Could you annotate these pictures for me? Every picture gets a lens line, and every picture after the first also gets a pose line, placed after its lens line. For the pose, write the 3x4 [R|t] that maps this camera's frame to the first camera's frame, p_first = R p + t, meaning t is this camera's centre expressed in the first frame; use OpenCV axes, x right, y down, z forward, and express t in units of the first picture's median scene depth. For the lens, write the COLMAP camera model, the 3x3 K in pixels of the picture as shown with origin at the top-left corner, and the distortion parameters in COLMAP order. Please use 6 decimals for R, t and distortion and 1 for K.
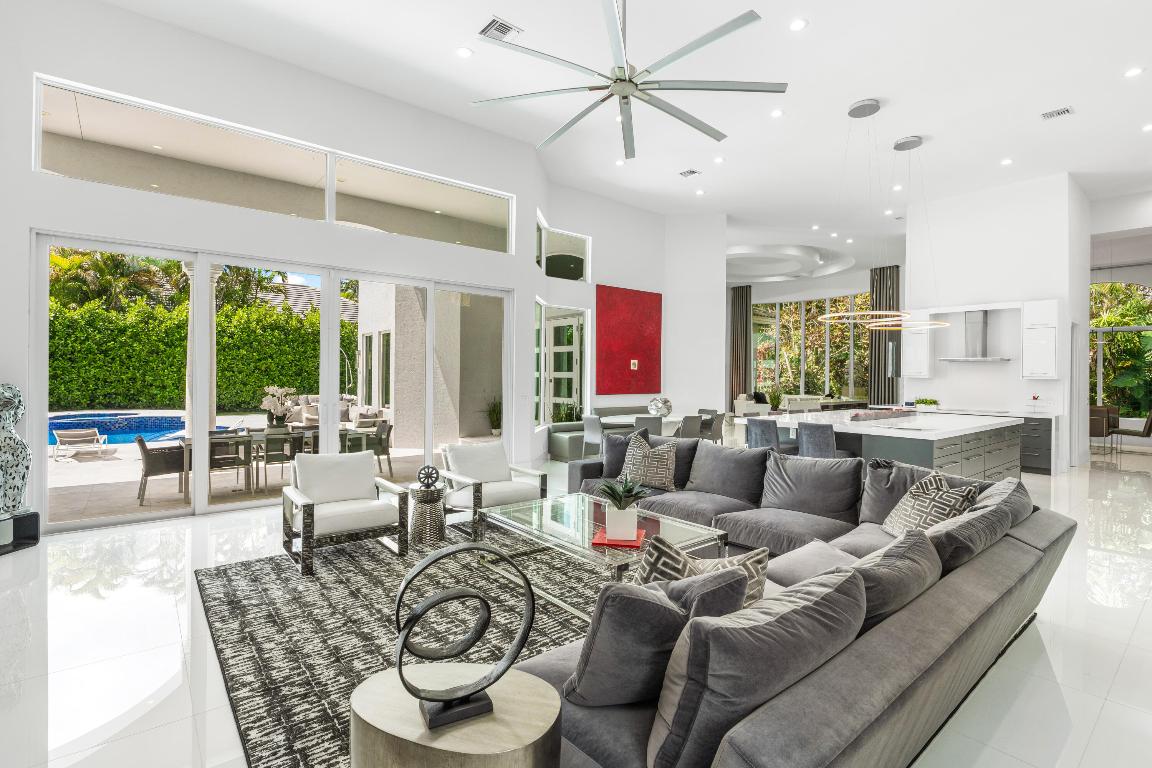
lens RADIAL K [[540.0, 0, 593.9], [0, 540.0, 381.0], [0, 0, 1]] dist [0.000904, 0.000290]
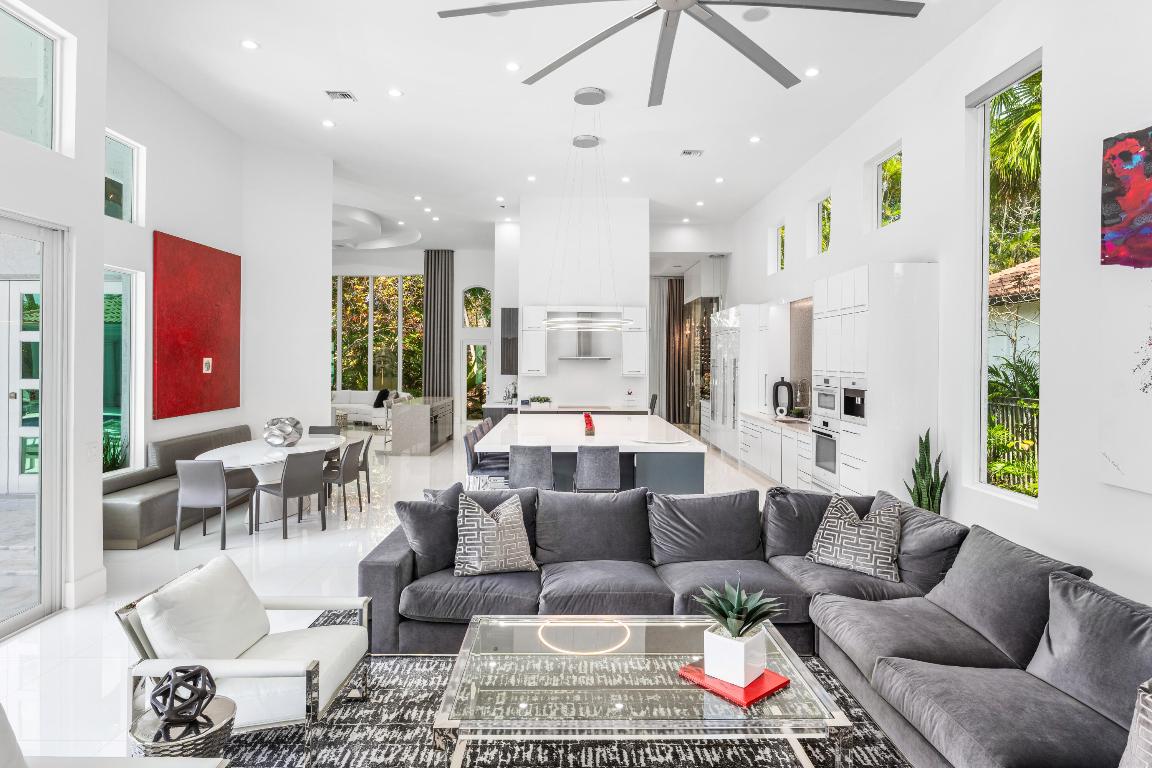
lens RADIAL K [[626.6, 0, 578.6], [0, 626.6, 357.8], [0, 0, 1]] dist [0.002720, 0.000212]
pose [[0.644449, -0.003993, 0.764637, -0.204709], [0.010512, 0.999938, -0.003638, -0.031745], [-0.764575, 0.010382, 0.644451, 0.200824]]
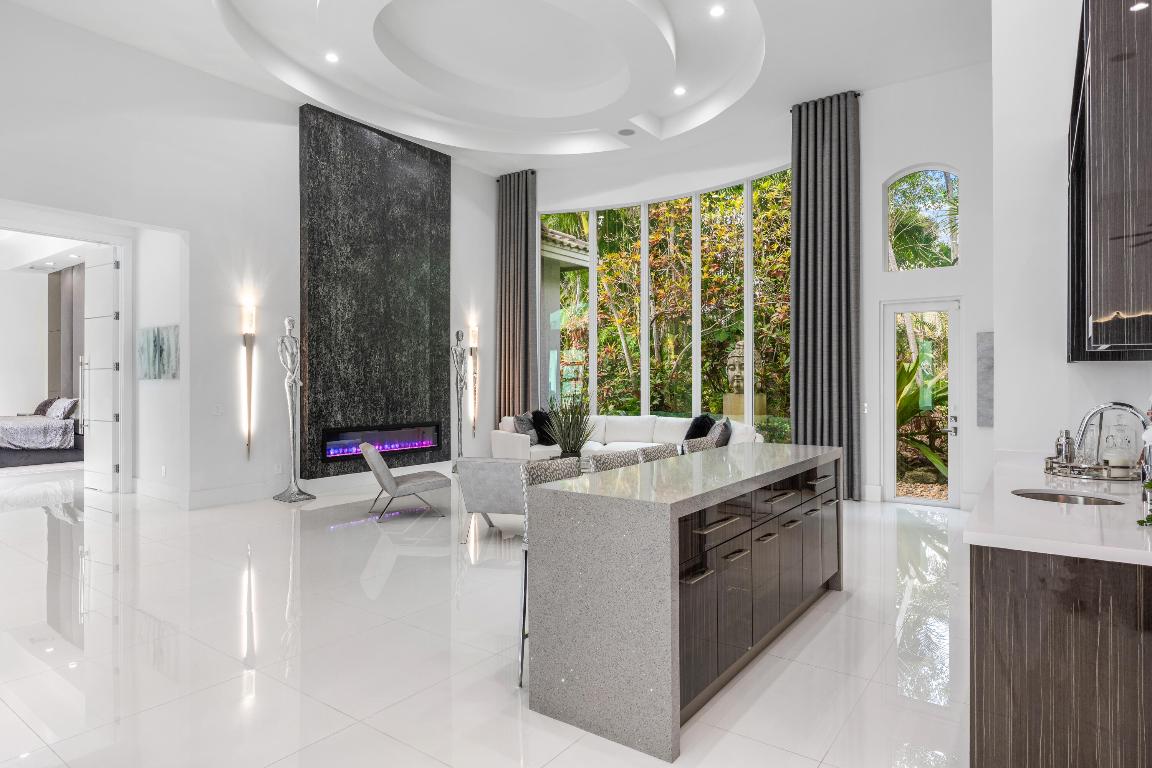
lens RADIAL K [[634.7, 0, 581.1], [0, 634.7, 376.2], [0, 0, 1]] dist [-0.004291, 0.000953]
pose [[0.975004, -0.005636, 0.222115, 0.402890], [0.008968, 0.999862, -0.013994, 0.000918], [-0.222006, 0.015636, 0.974920, 0.921131]]
